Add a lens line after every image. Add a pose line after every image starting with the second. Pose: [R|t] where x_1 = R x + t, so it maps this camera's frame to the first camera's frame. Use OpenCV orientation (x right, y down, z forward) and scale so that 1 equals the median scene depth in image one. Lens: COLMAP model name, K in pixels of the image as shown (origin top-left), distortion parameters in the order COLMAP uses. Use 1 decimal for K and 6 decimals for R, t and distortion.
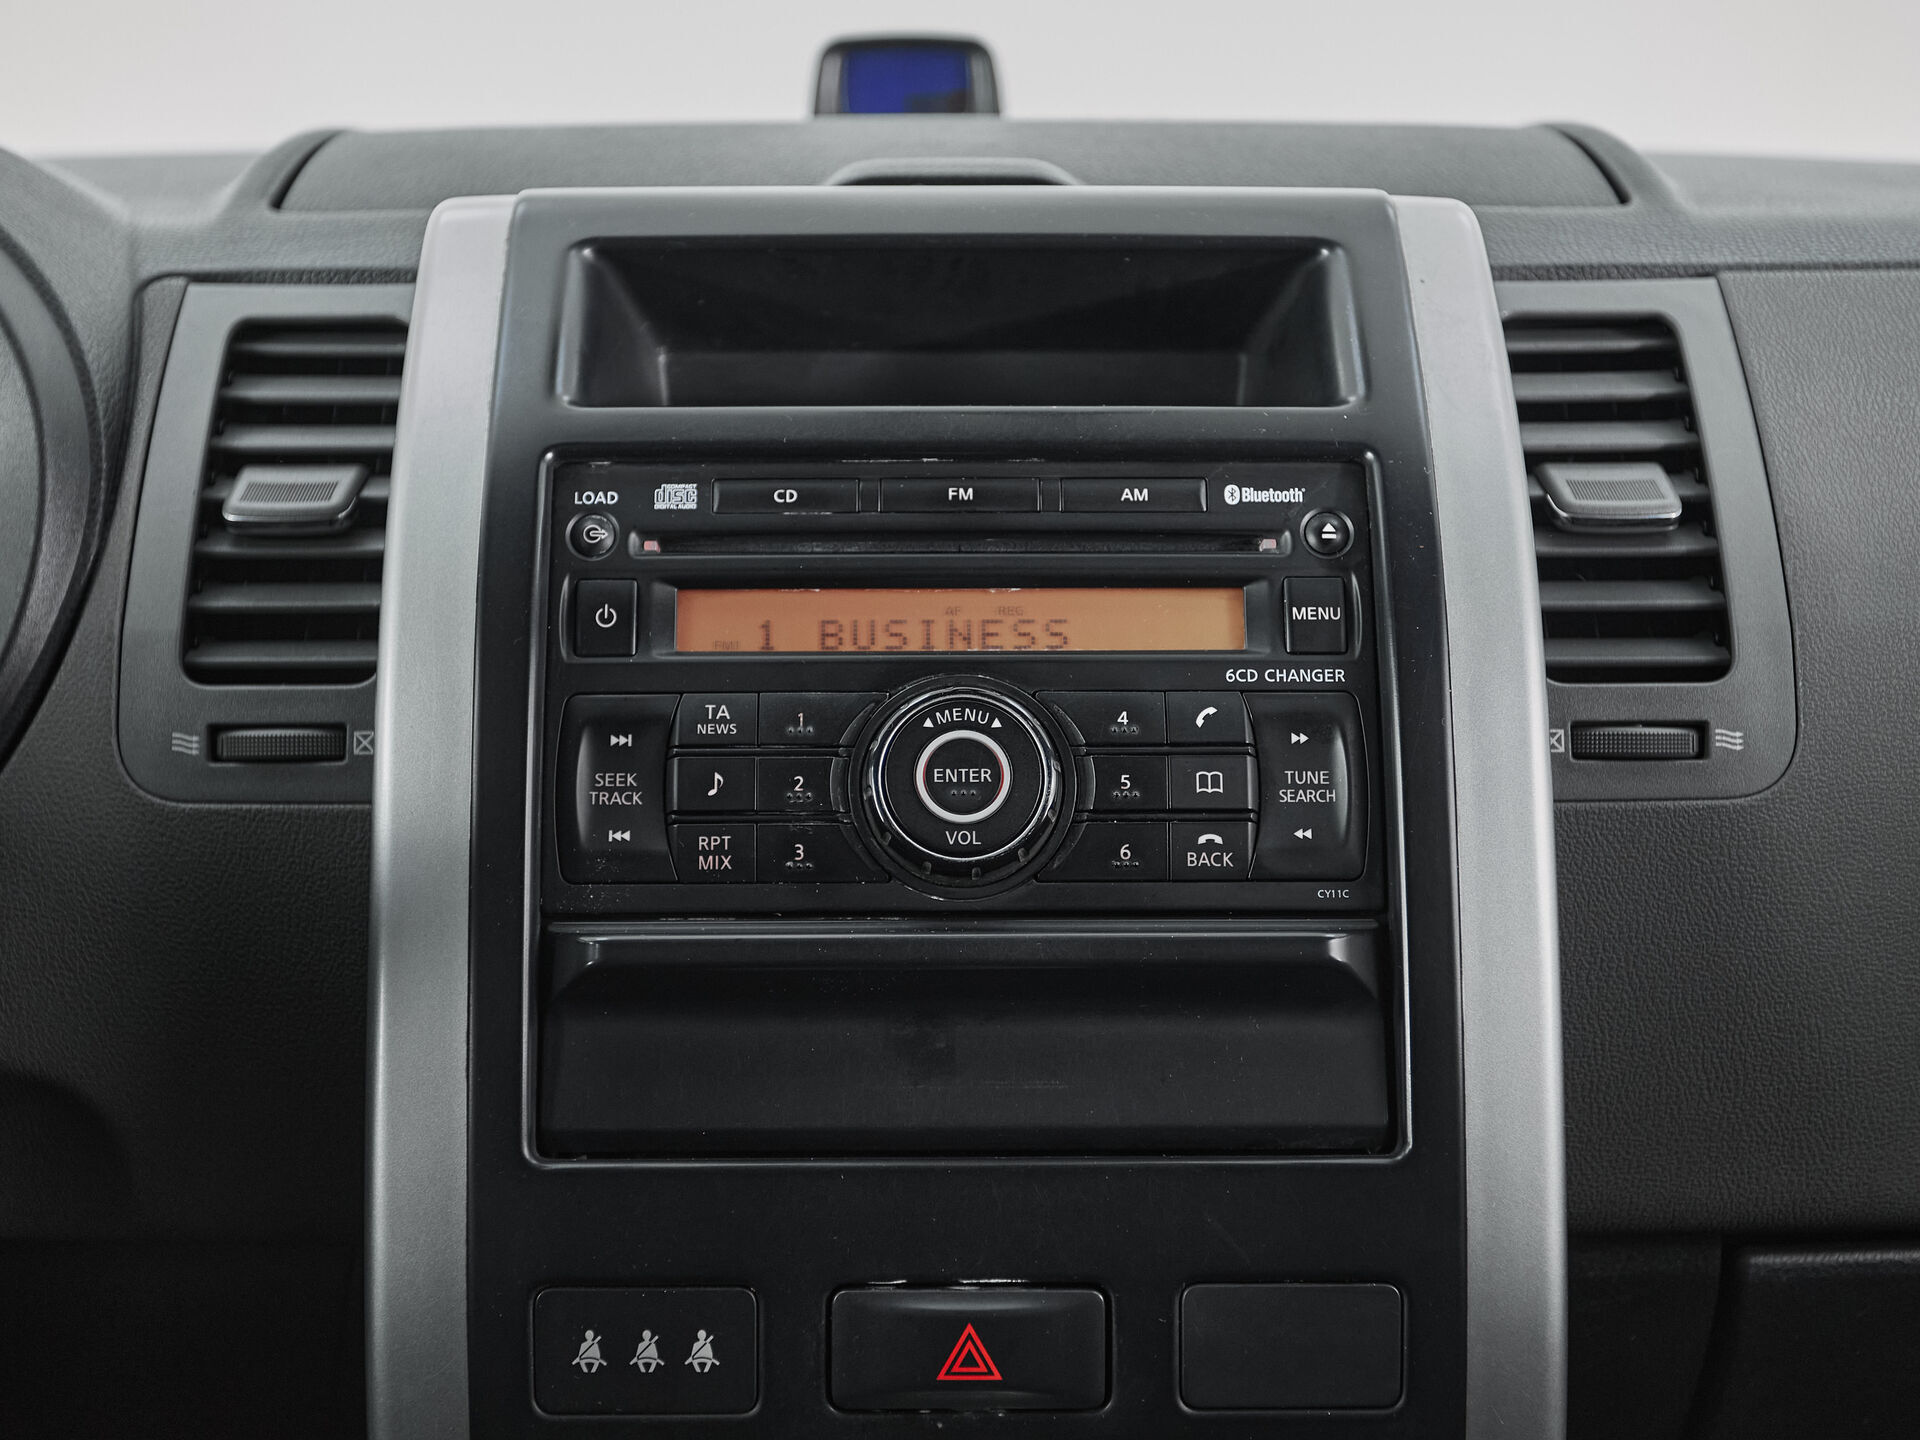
lens RADIAL K [[2579.0, 0, 939.7], [0, 2579.0, 719.2], [0, 0, 1]] dist [0.038547, 0.039775]
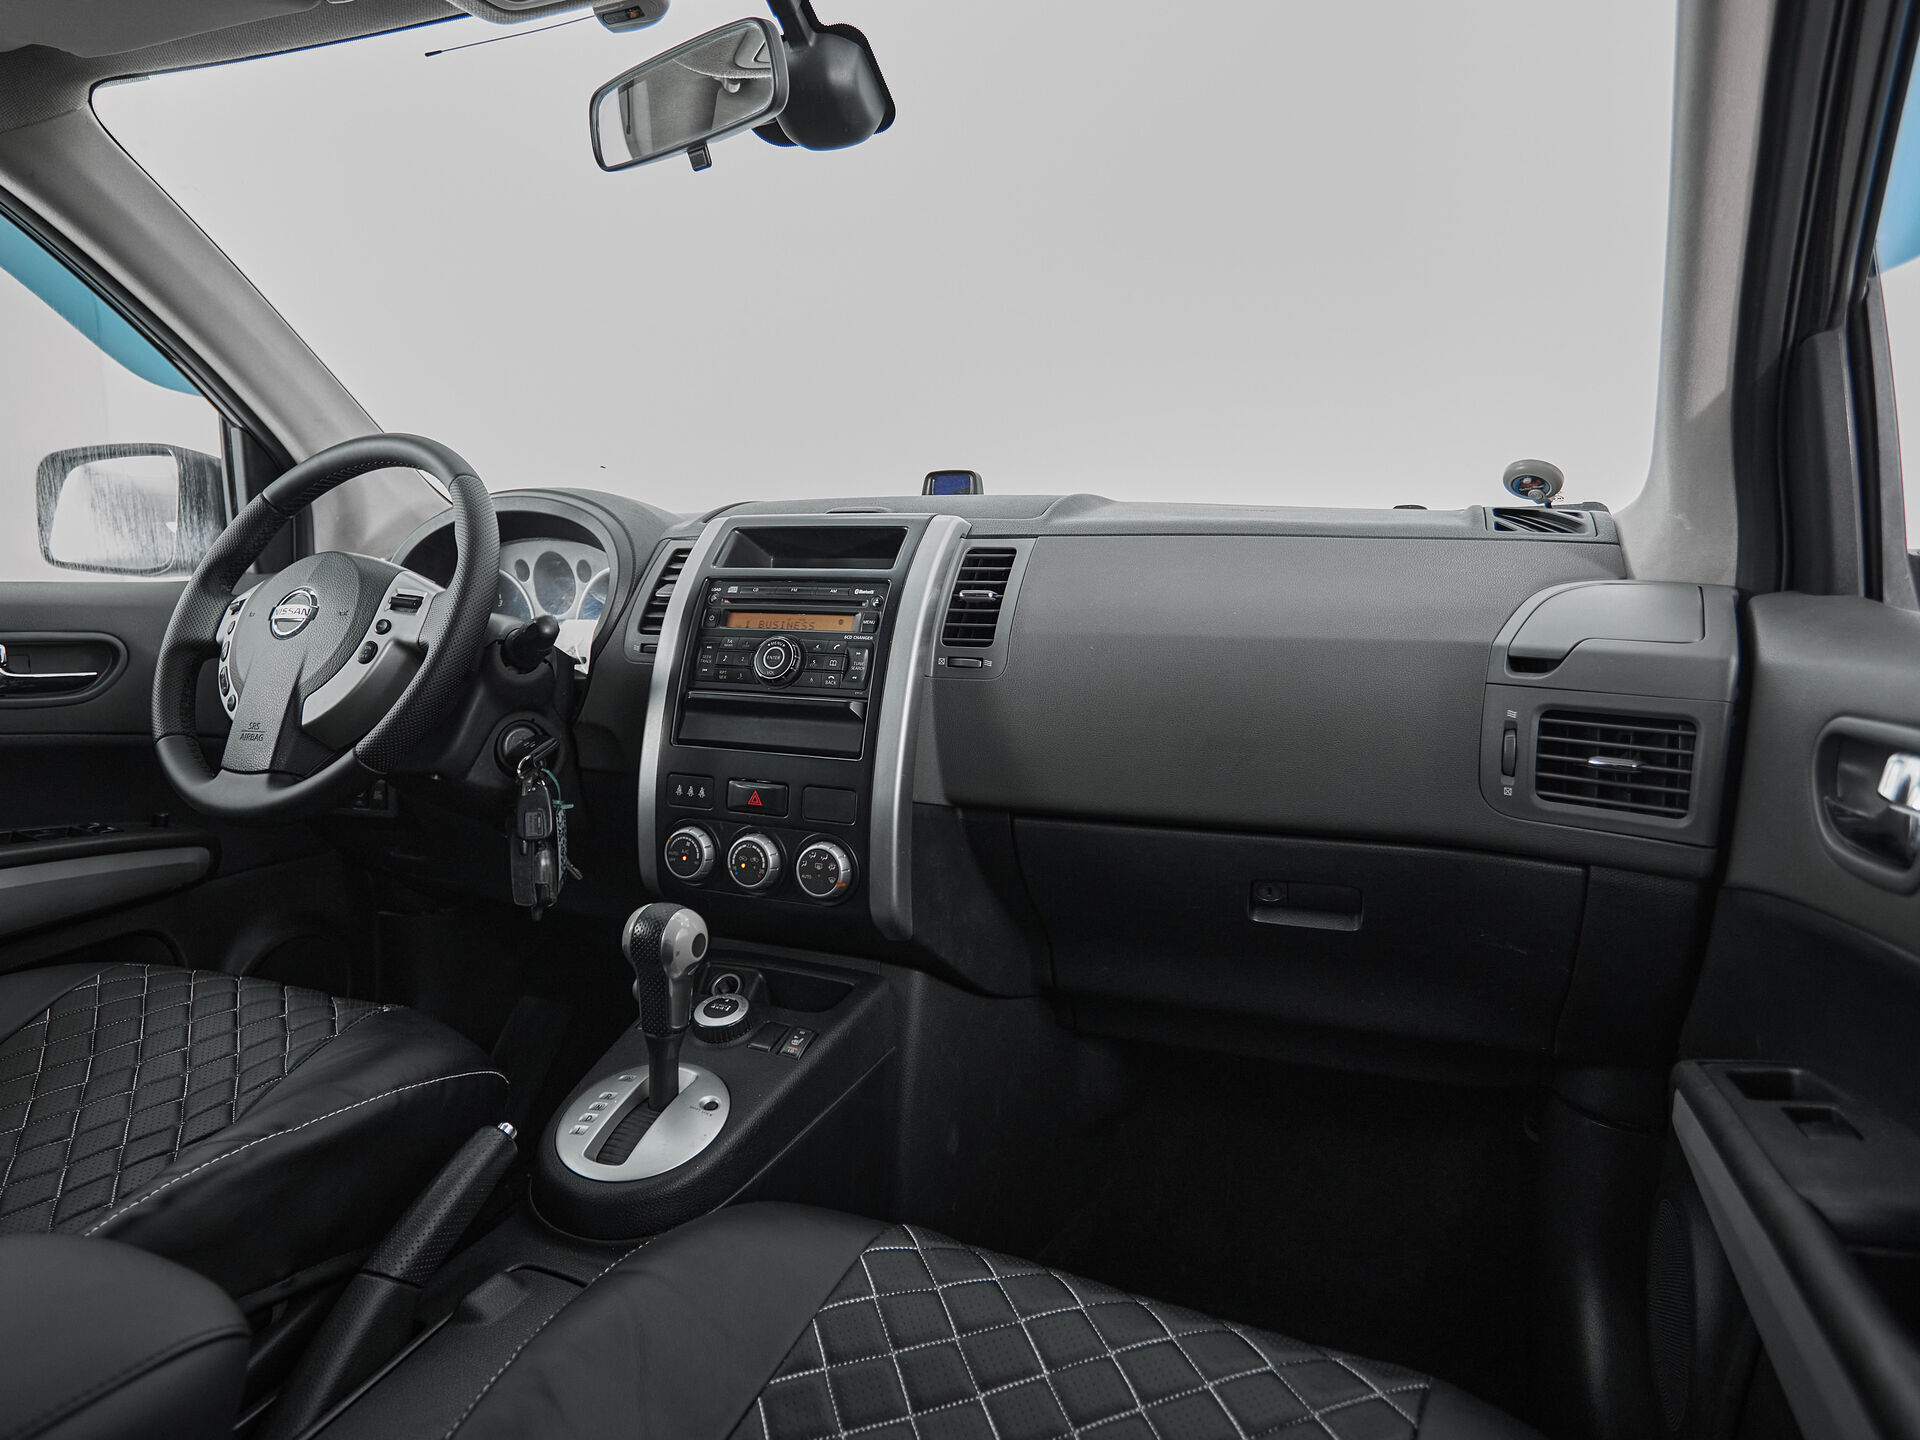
lens RADIAL K [[1143.8, 0, 898.6], [0, 1143.8, 683.0], [0, 0, 1]] dist [-0.001892, -0.000270]
pose [[0.910067, 0.050230, -0.411407, 0.900791], [-0.077671, 0.995712, -0.050245, 0.132590], [0.407119, 0.077681, 0.910066, -0.526186]]
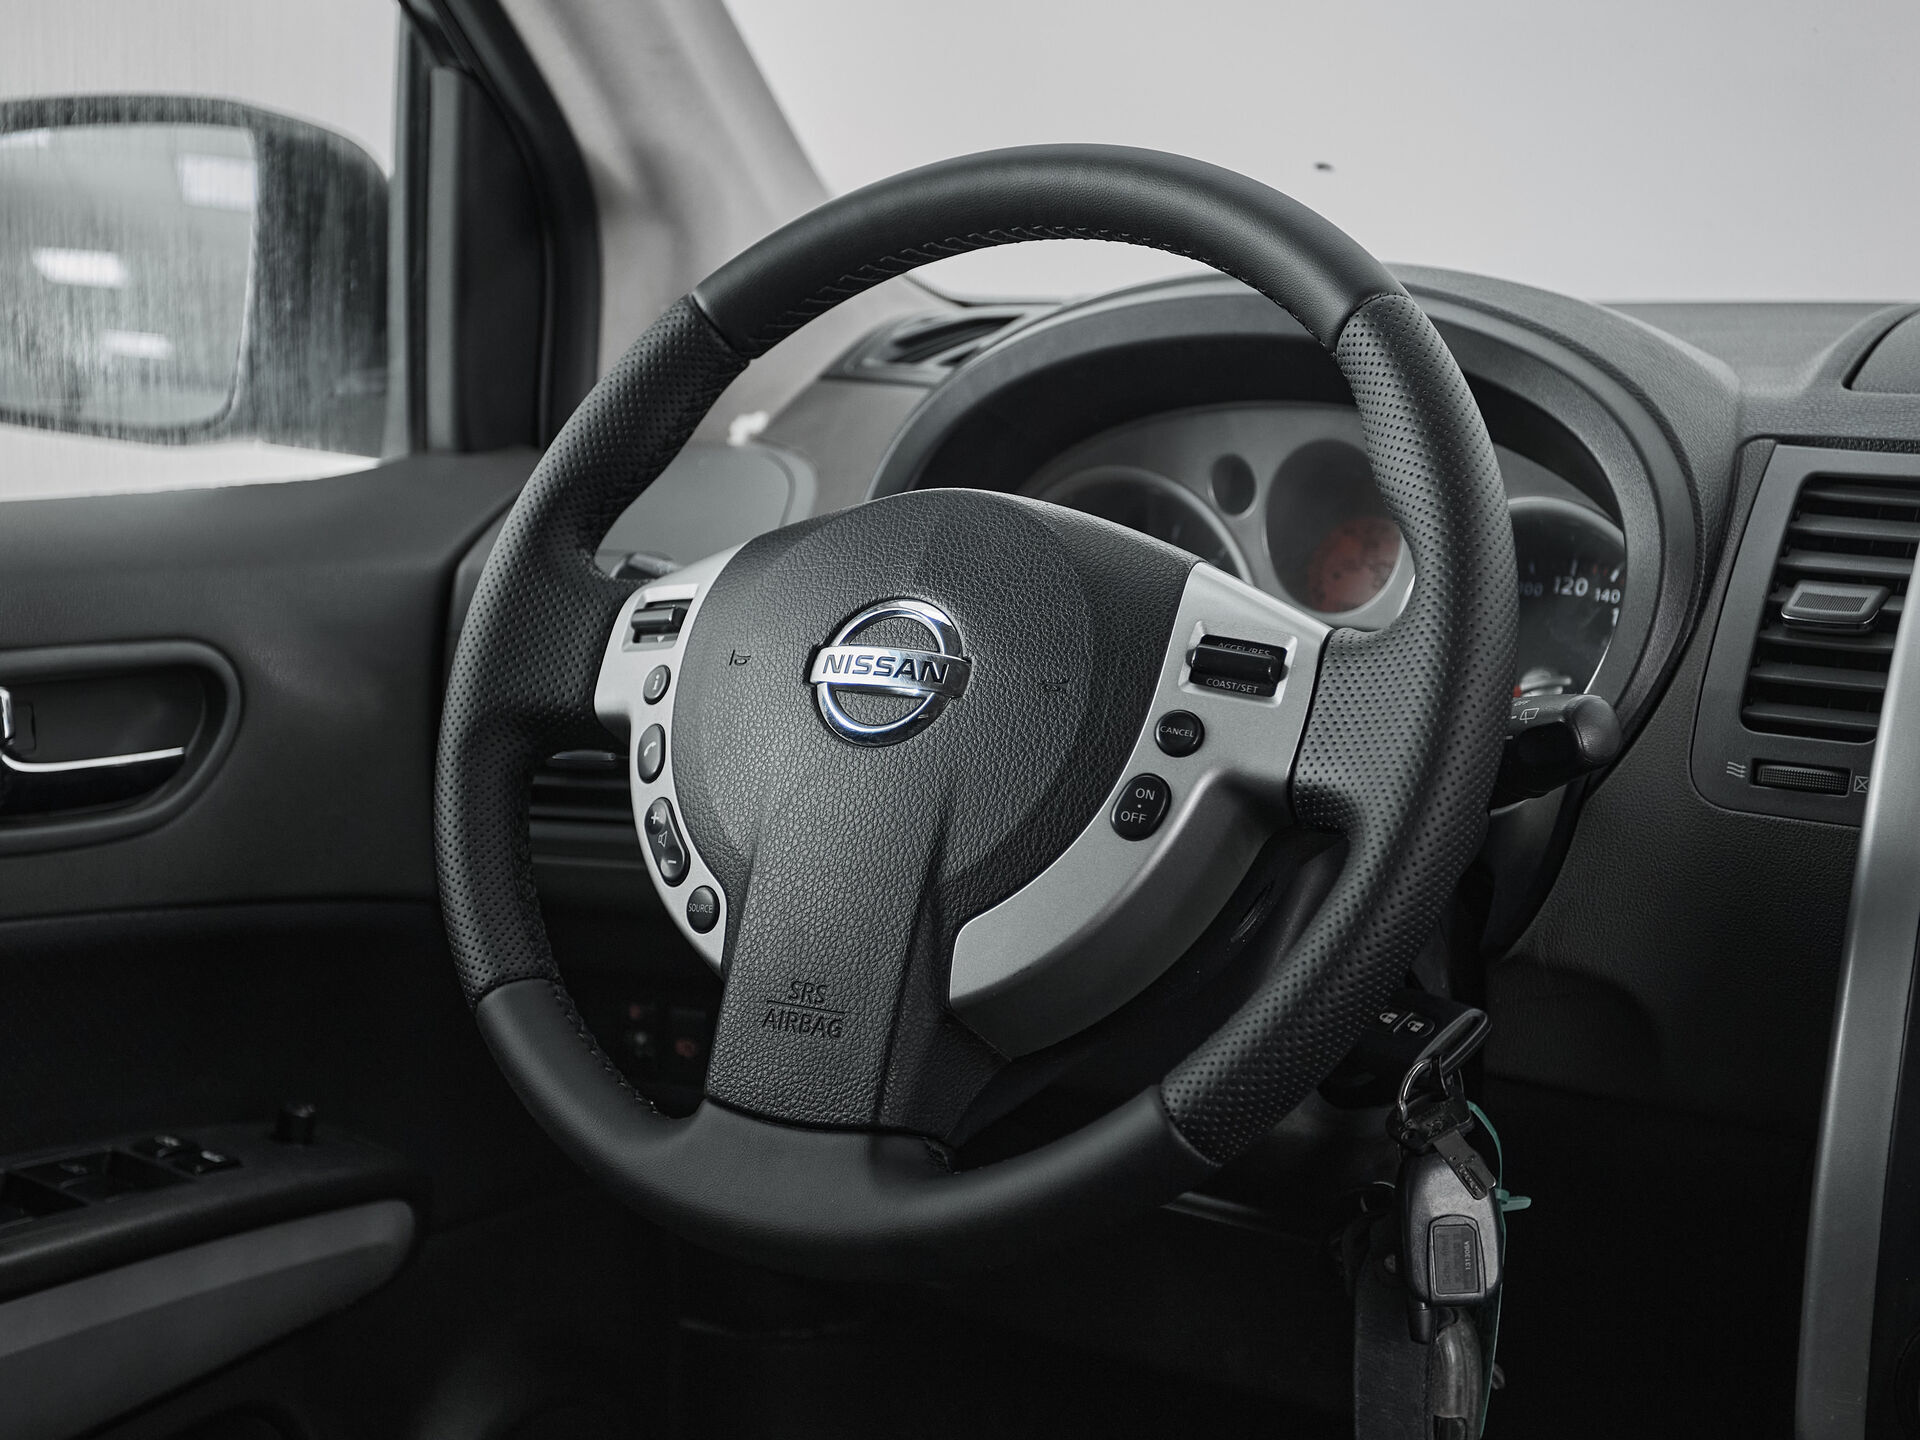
lens RADIAL K [[2799.9, 0, 954.2], [0, 2799.9, 742.3], [0, 0, 1]] dist [0.030454, 0.150342]
pose [[0.854427, 0.117516, -0.506107, 0.138523], [-0.117246, 0.992570, 0.032533, -0.006111], [0.506170, 0.031542, 0.861857, -0.619258]]
